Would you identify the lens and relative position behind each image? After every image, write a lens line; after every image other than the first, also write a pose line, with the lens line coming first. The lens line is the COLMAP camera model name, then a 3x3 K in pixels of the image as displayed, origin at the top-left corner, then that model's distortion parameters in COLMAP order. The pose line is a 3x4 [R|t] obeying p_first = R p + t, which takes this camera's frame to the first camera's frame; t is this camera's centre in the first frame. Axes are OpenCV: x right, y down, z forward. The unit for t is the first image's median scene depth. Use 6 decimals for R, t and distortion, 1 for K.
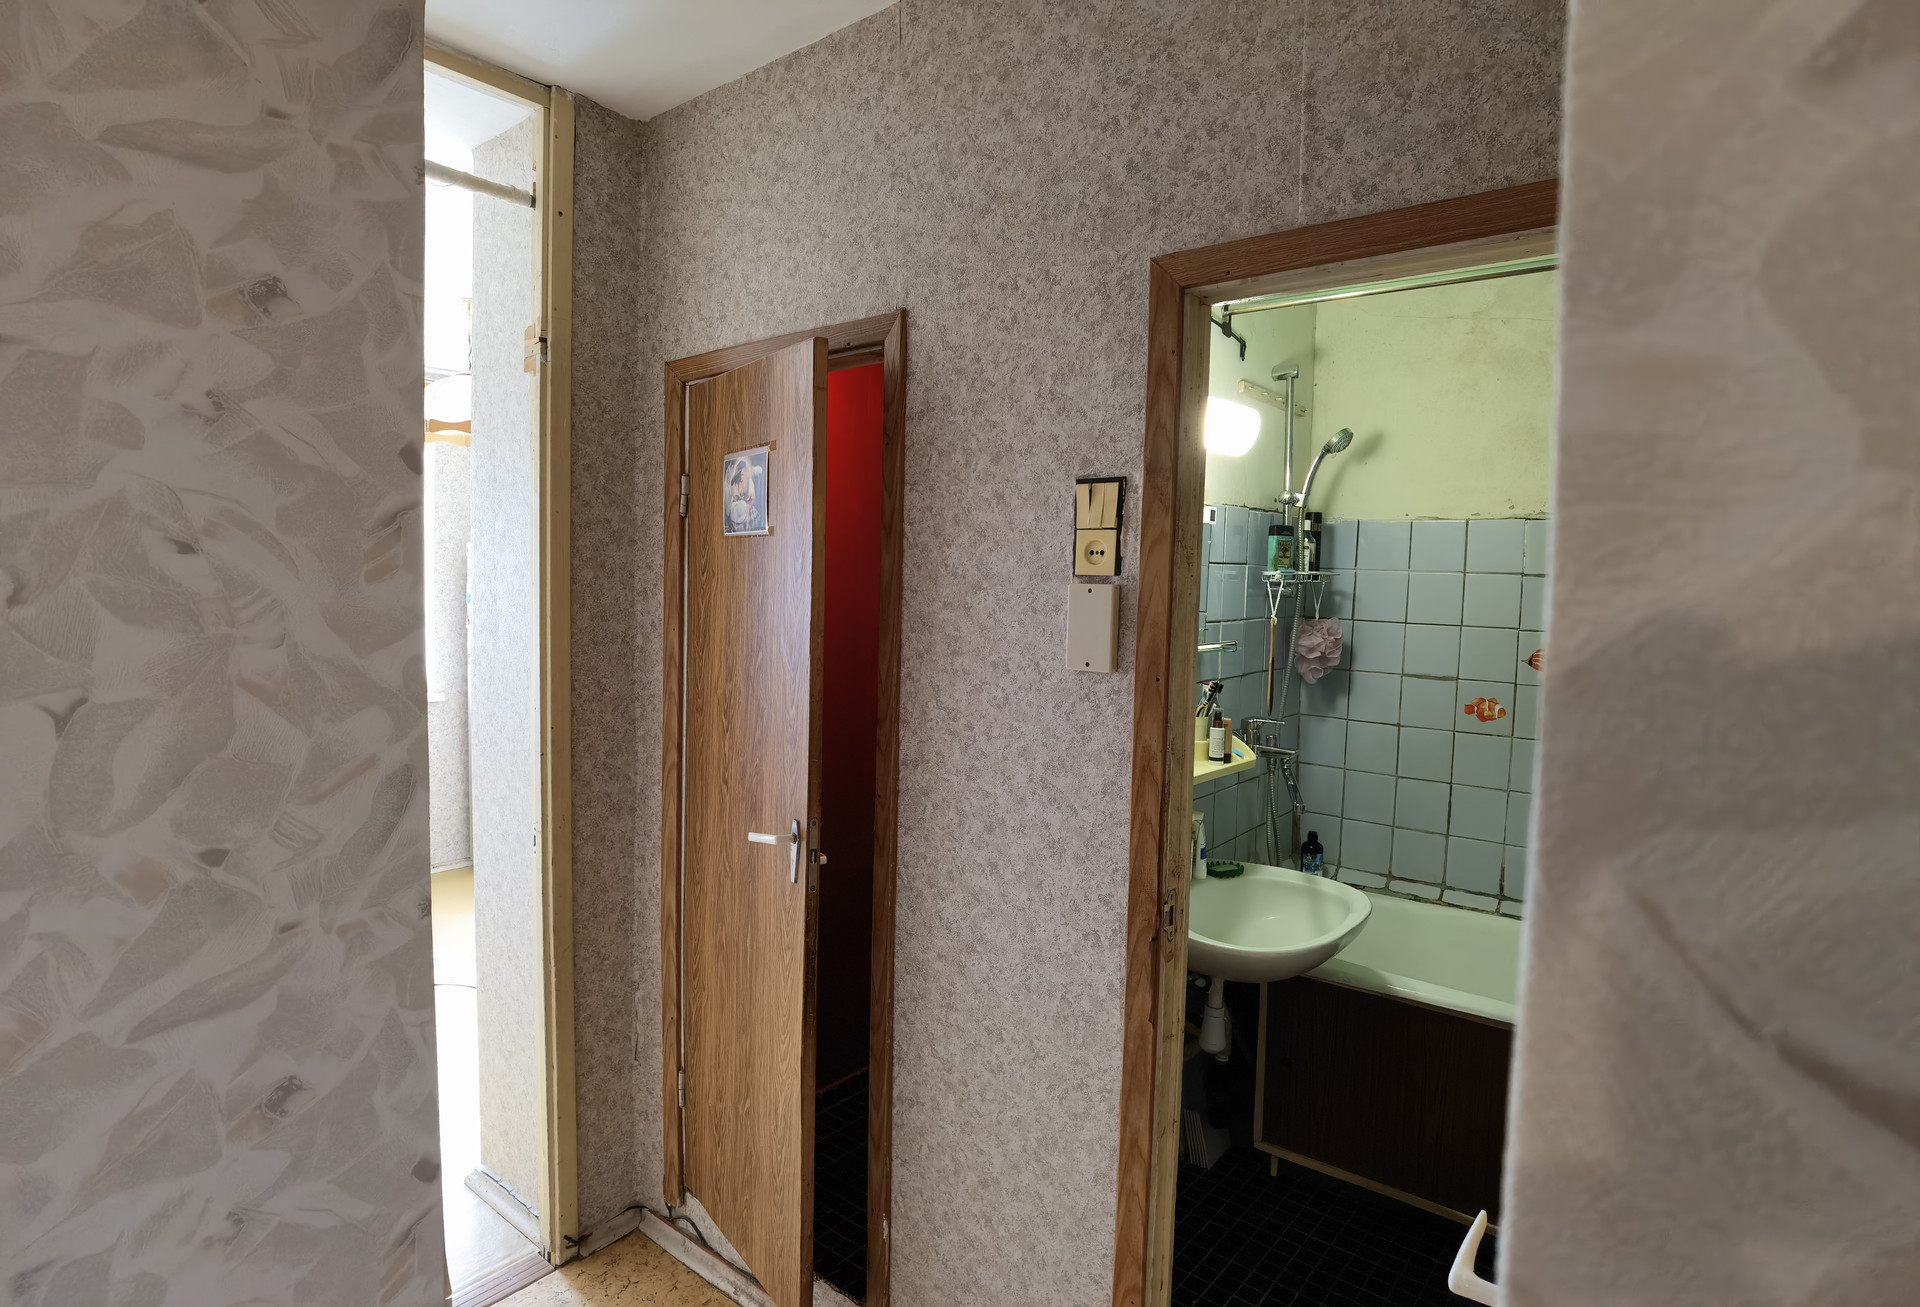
lens RADIAL K [[985.7, 0, 969.1], [0, 985.7, 641.4], [0, 0, 1]] dist [-0.046471, 0.015955]
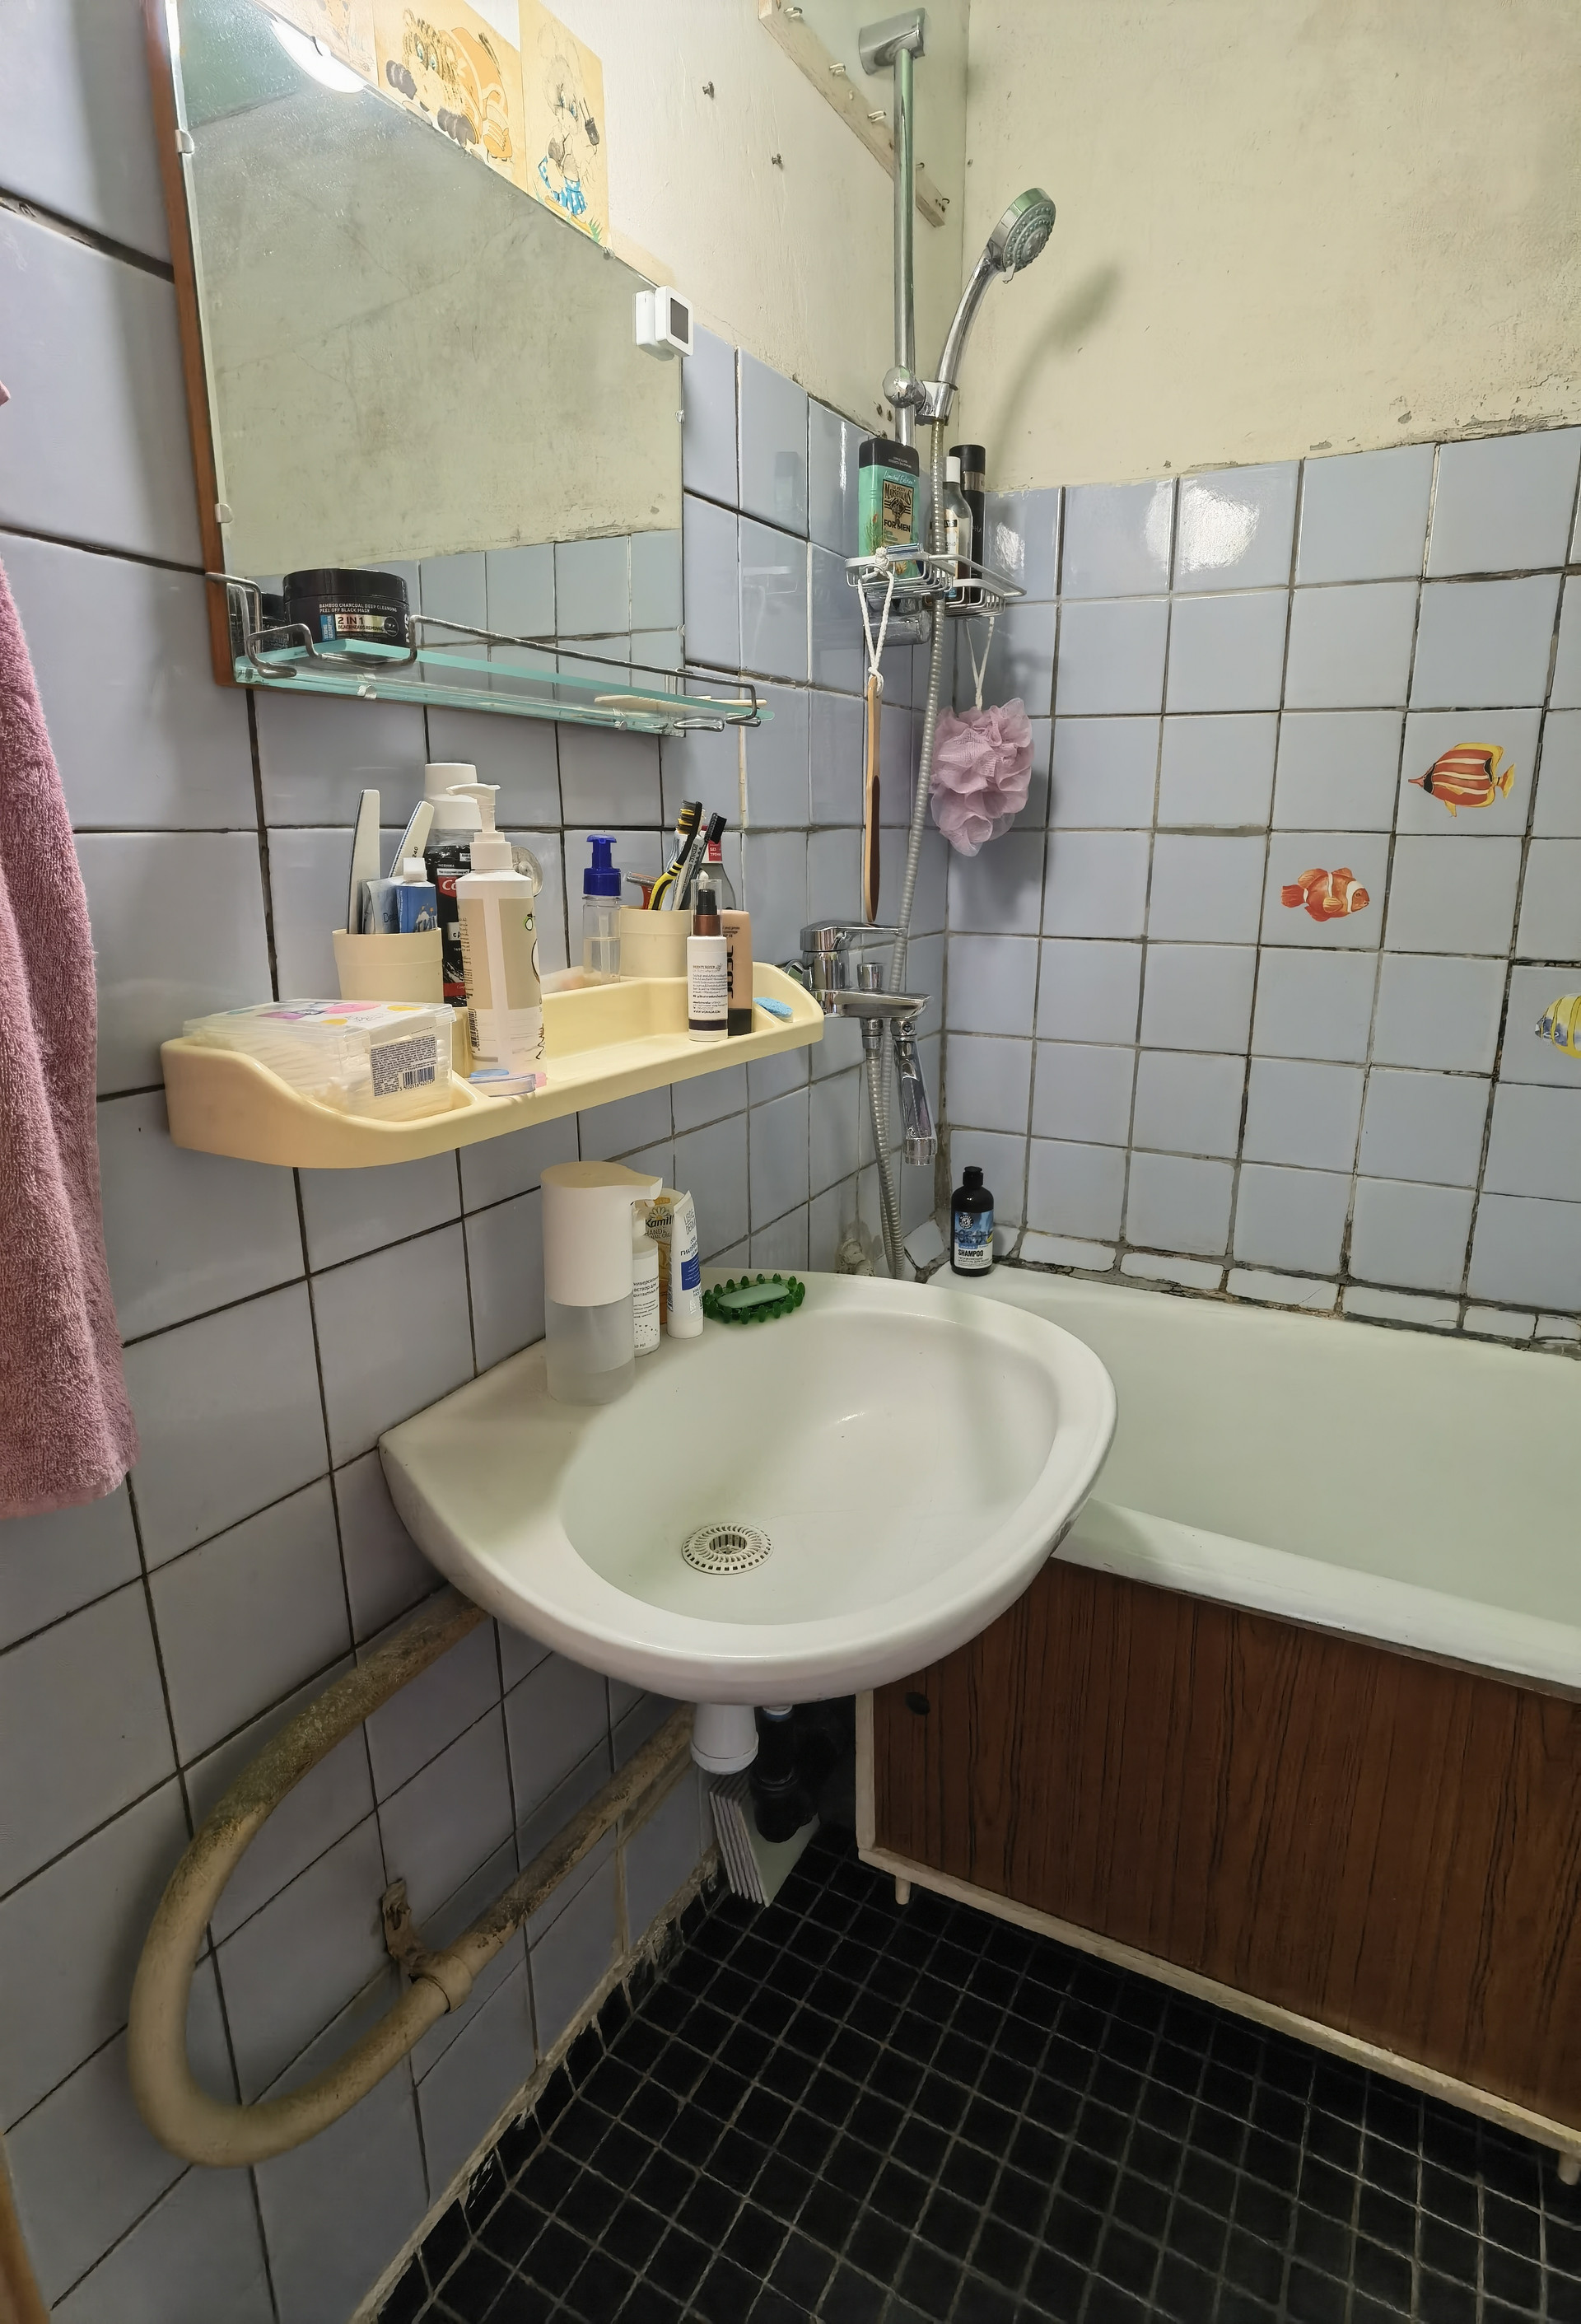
lens RADIAL K [[1193.1, 0, 776.9], [0, 1193.1, 1162.0], [0, 0, 1]] dist [-0.046471, 0.015955]
pose [[0.983650, -0.077527, 0.162548, 0.166543], [0.042007, 0.976470, 0.211524, 0.063976], [-0.175122, -0.201237, 0.963761, 0.468970]]
